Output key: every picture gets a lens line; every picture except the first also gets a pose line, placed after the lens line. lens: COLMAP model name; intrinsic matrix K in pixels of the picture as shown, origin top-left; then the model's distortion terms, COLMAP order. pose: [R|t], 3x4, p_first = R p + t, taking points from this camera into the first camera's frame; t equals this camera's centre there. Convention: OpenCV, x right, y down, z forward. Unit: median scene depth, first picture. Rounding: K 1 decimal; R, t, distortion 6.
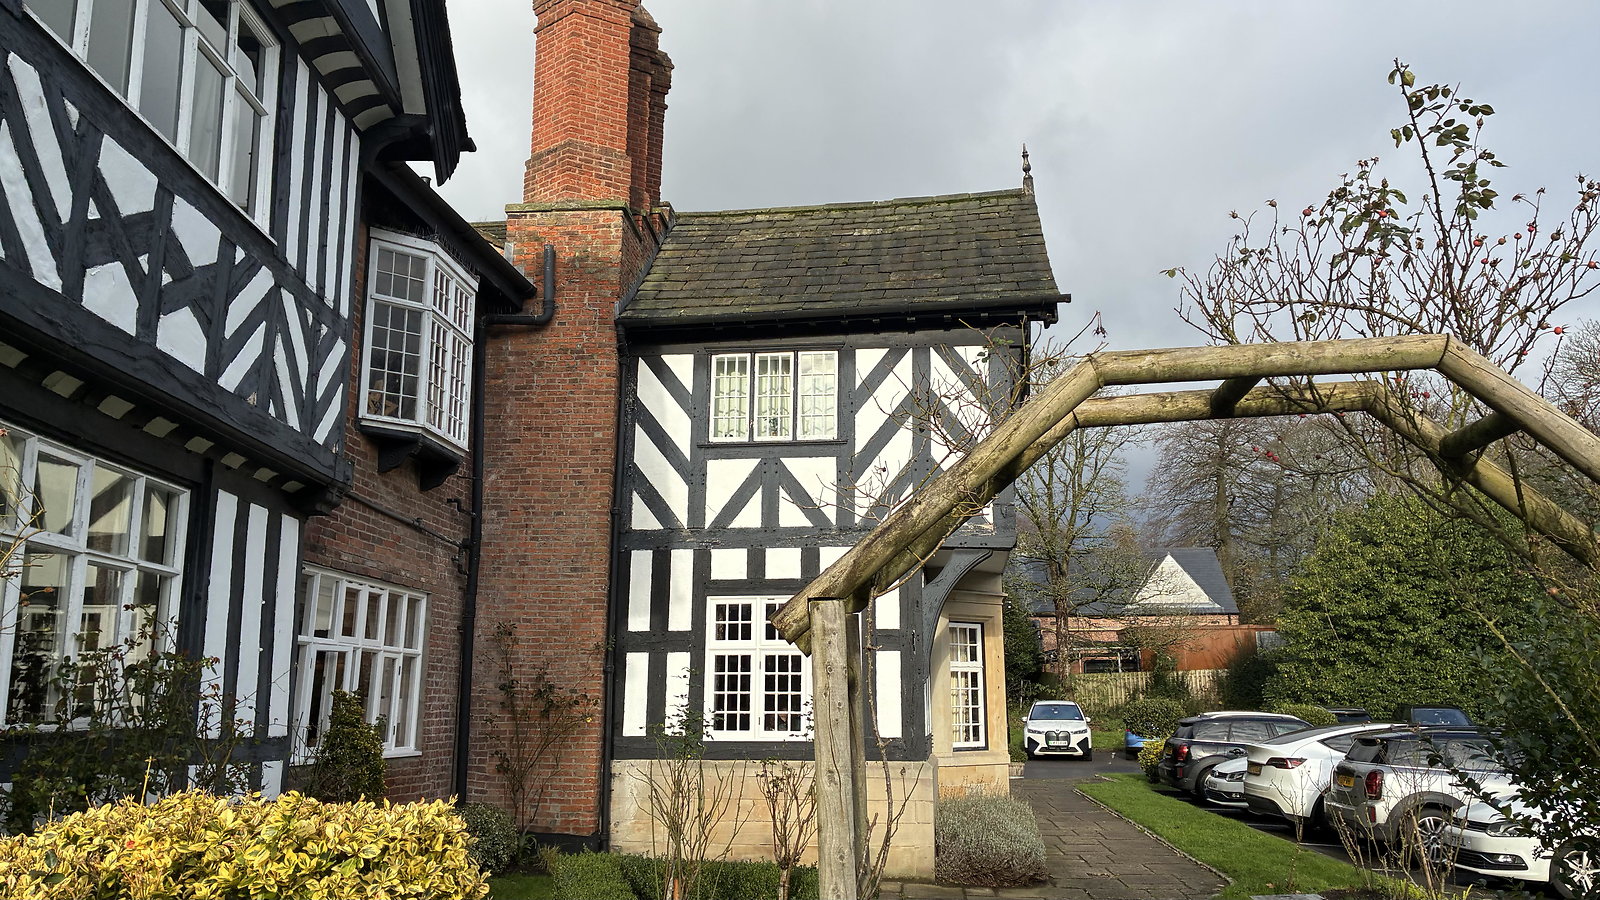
lens RADIAL K [[1203.8, 0, 801.4], [0, 1203.8, 444.3], [0, 0, 1]] dist [0.106305, -0.145486]
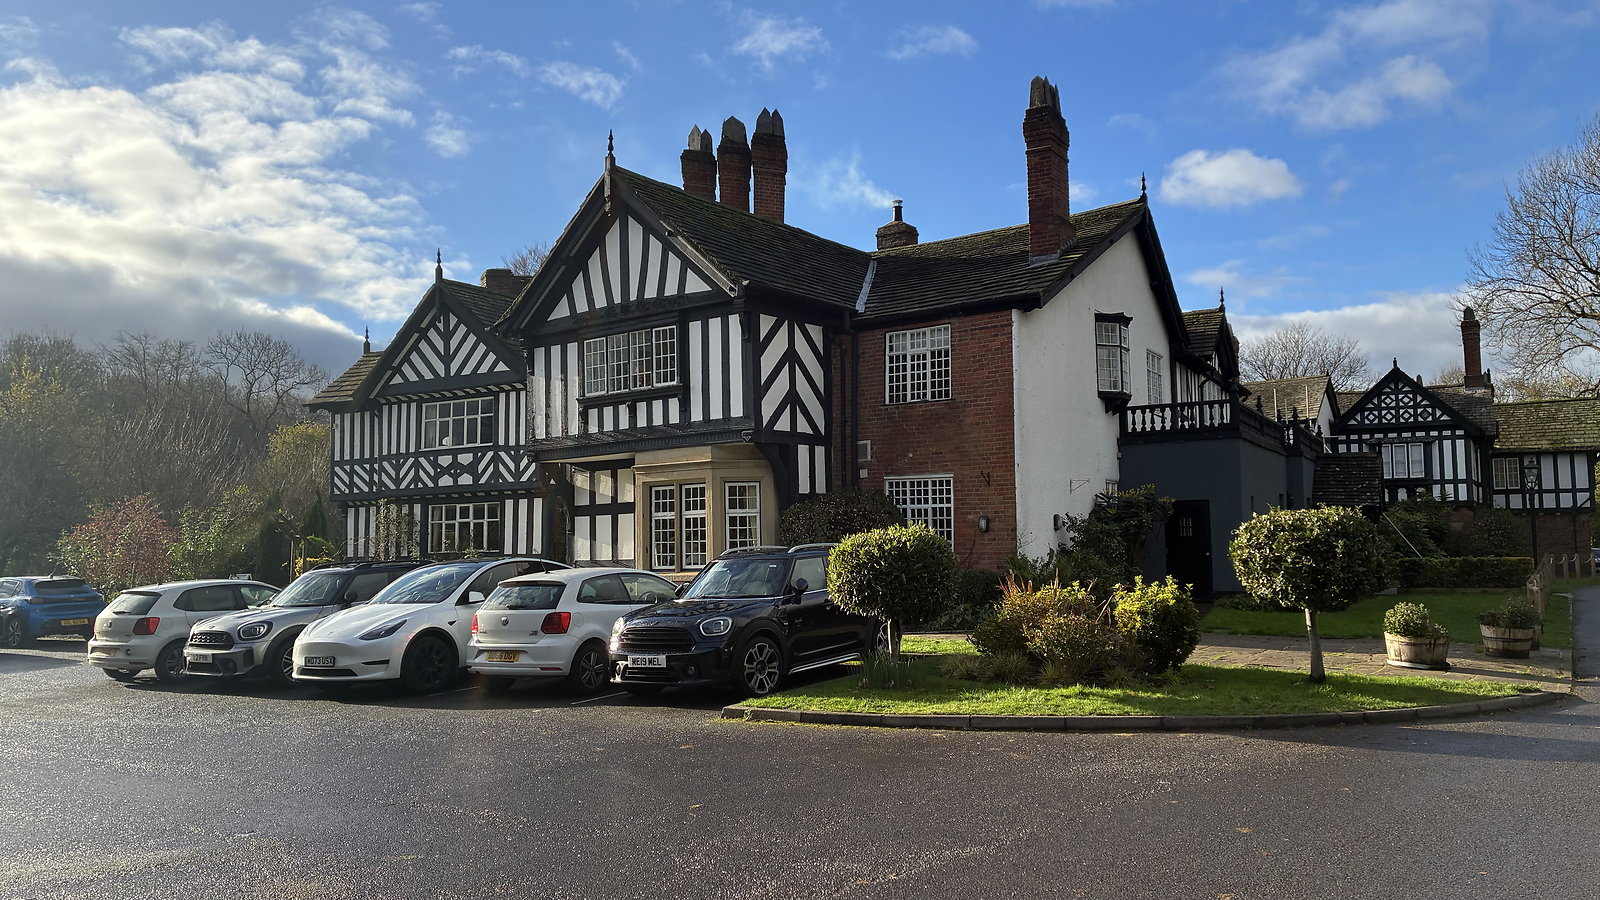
lens RADIAL K [[1185.3, 0, 821.2], [0, 1185.3, 447.7], [0, 0, 1]] dist [0.118725, -0.176911]
pose [[-0.466779, -0.061252, -0.882250, 1.539294], [0.208279, 0.961924, -0.176979, 0.467689], [0.859498, -0.266364, -0.436249, 2.128195]]
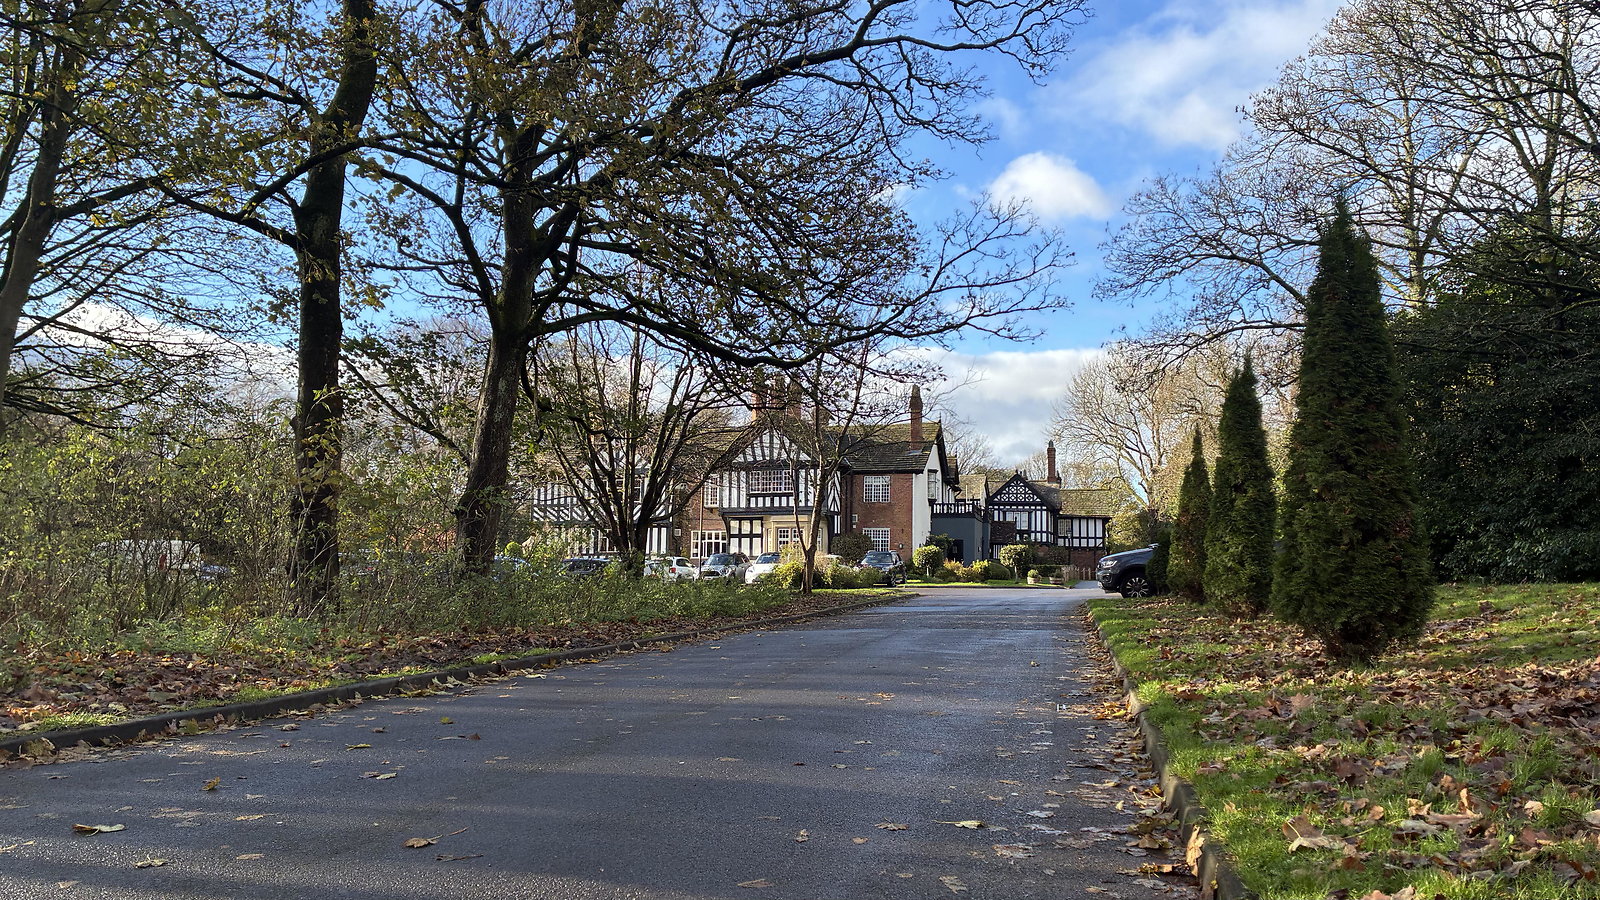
lens RADIAL K [[1185.3, 0, 821.2], [0, 1185.3, 447.7], [0, 0, 1]] dist [0.118725, -0.176911]
pose [[-0.179331, -0.096914, -0.979004, 4.553207], [0.205002, 0.969609, -0.133536, 0.512431], [0.962193, -0.224645, -0.154014, 2.099781]]
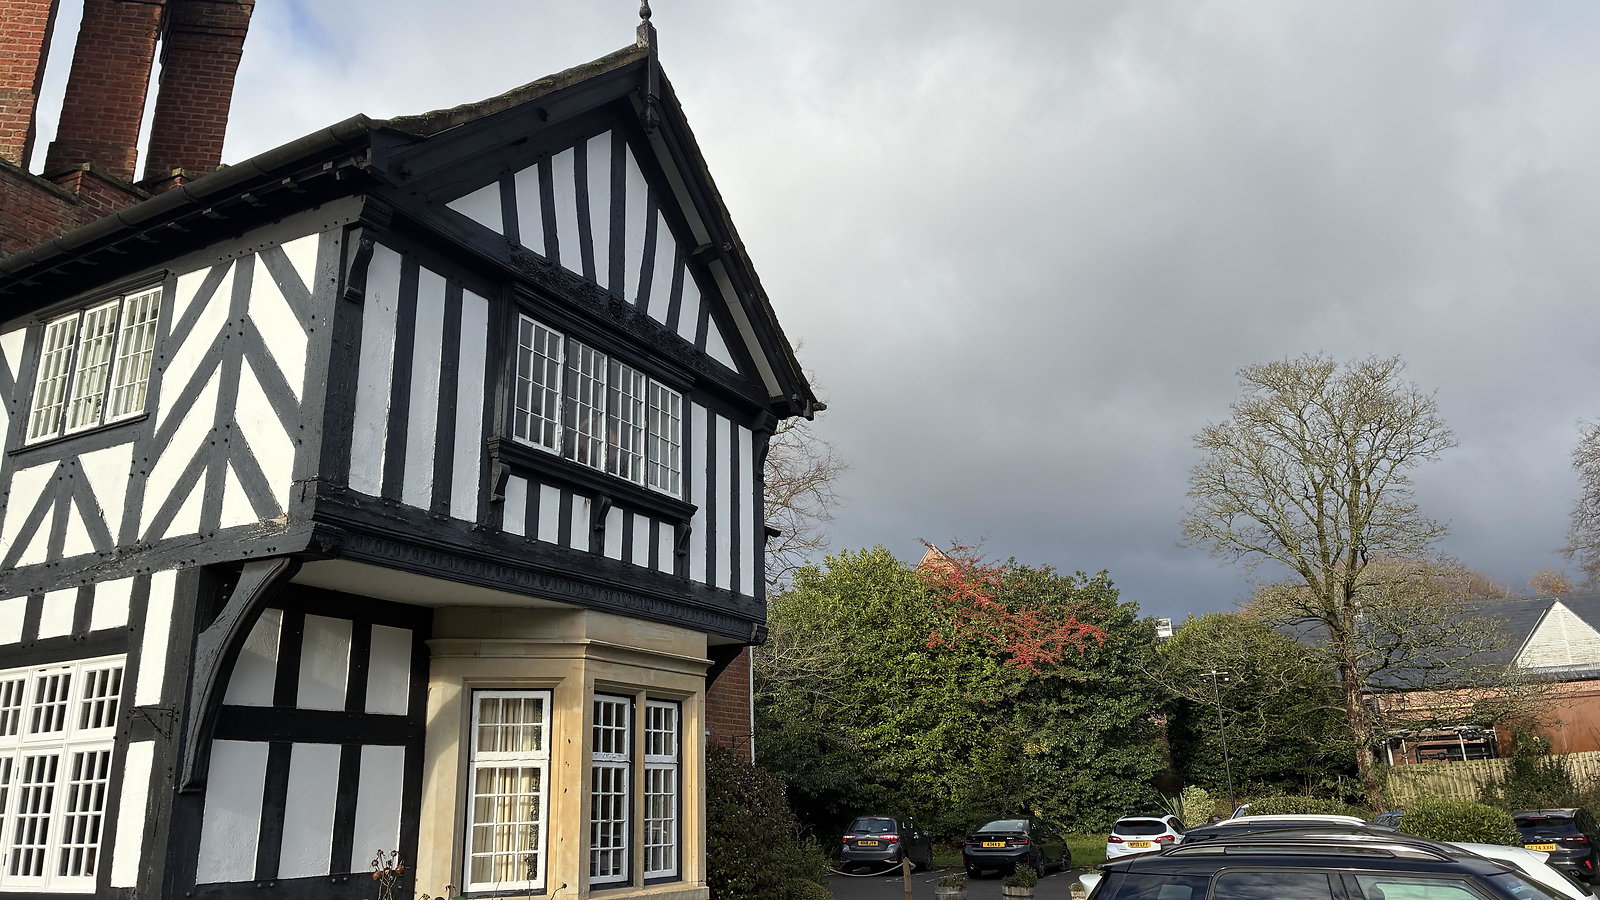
lens RADIAL K [[1203.8, 0, 801.4], [0, 1203.8, 444.3], [0, 0, 1]] dist [0.106305, -0.145486]
pose [[0.936992, -0.127220, -0.325364, 0.580706], [0.098917, 0.989837, -0.102170, 0.115073], [0.335055, 0.063549, 0.940053, 0.504947]]
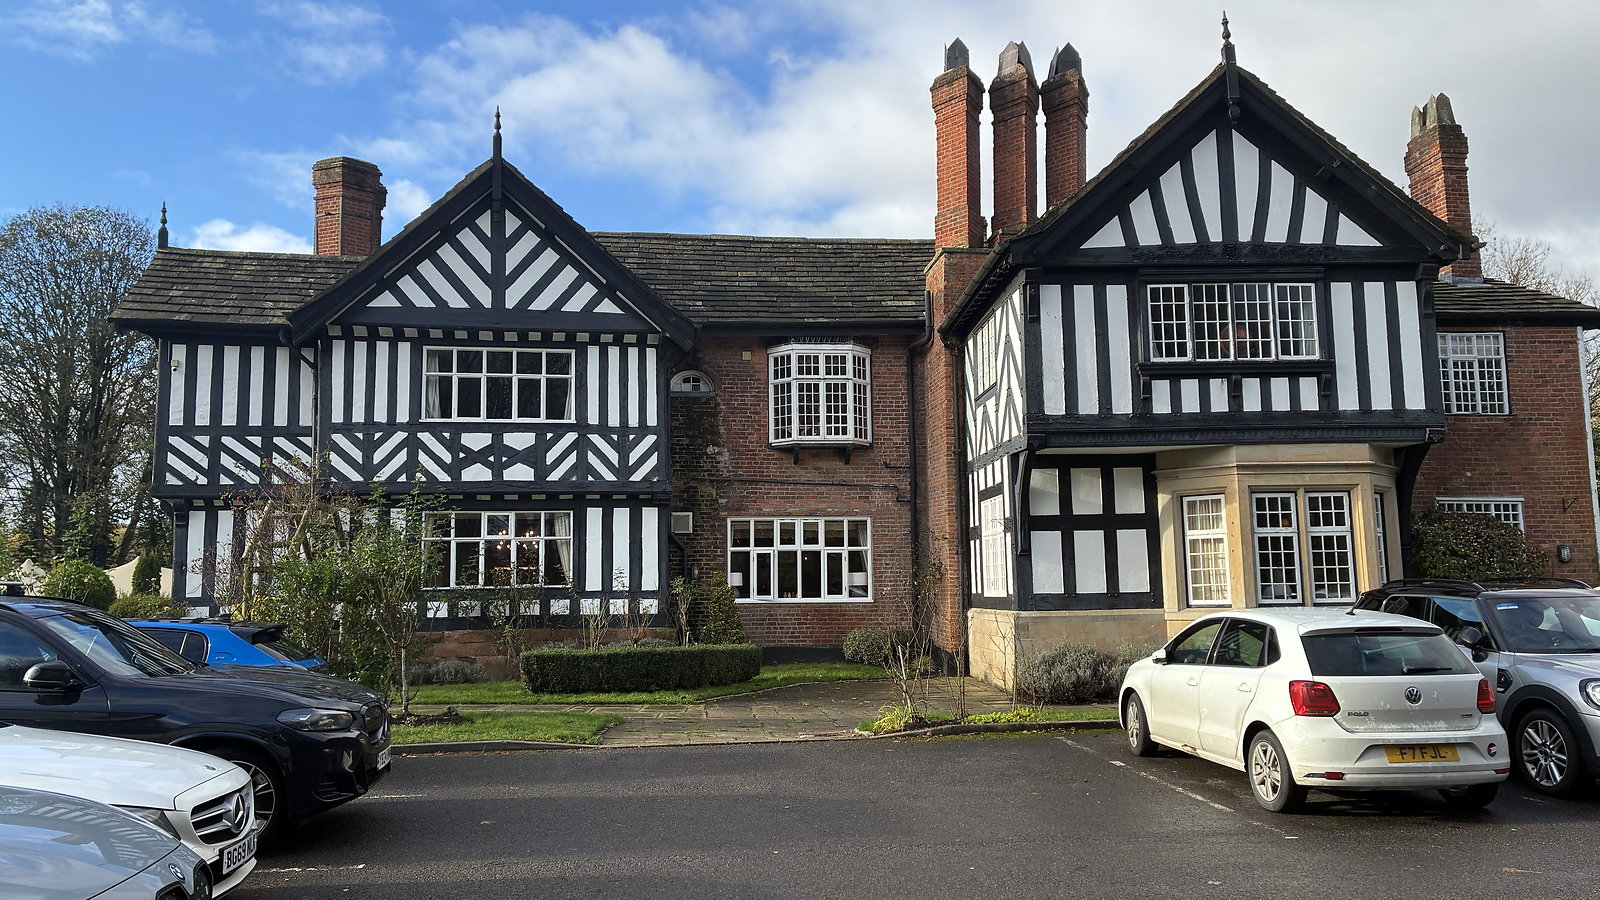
lens RADIAL K [[1180.5, 0, 808.1], [0, 1180.5, 443.6], [0, 0, 1]] dist [0.080914, -0.117994]
pose [[0.196483, -0.124167, -0.972614, 1.298956], [0.223434, 0.971521, -0.078890, 0.123480], [0.954710, -0.201815, 0.218630, 0.492738]]
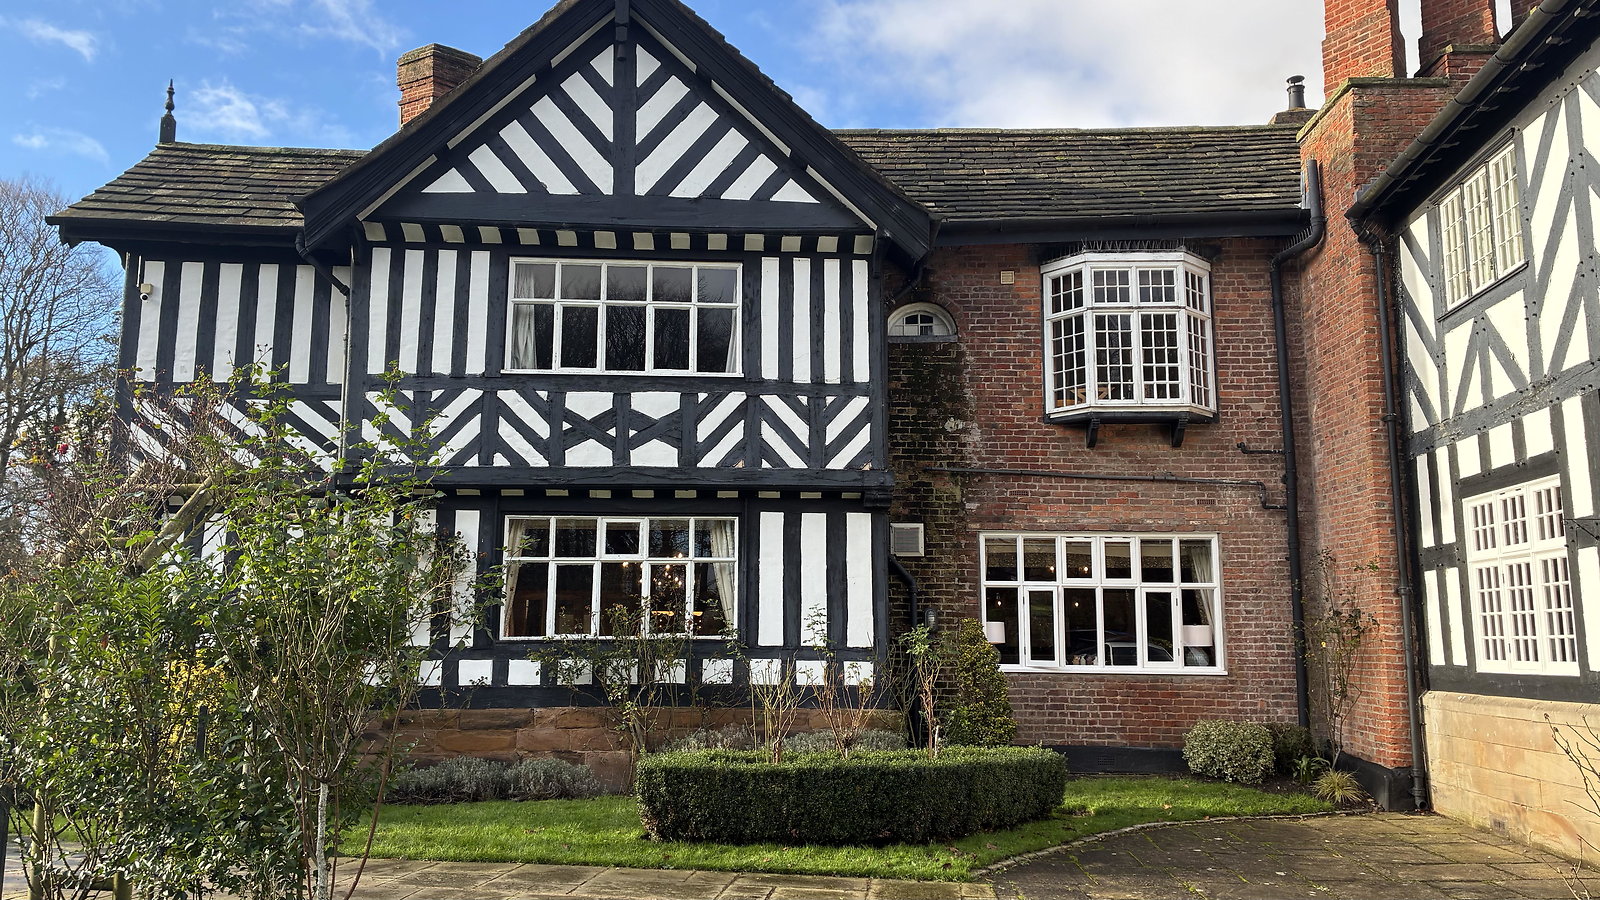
lens RADIAL K [[1185.3, 0, 821.2], [0, 1185.3, 447.7], [0, 0, 1]] dist [0.118725, -0.176911]
pose [[0.063455, -0.165198, -0.984217, 0.703403], [0.210600, 0.966212, -0.148598, 0.122262], [0.975511, -0.197846, 0.096102, 0.504006]]
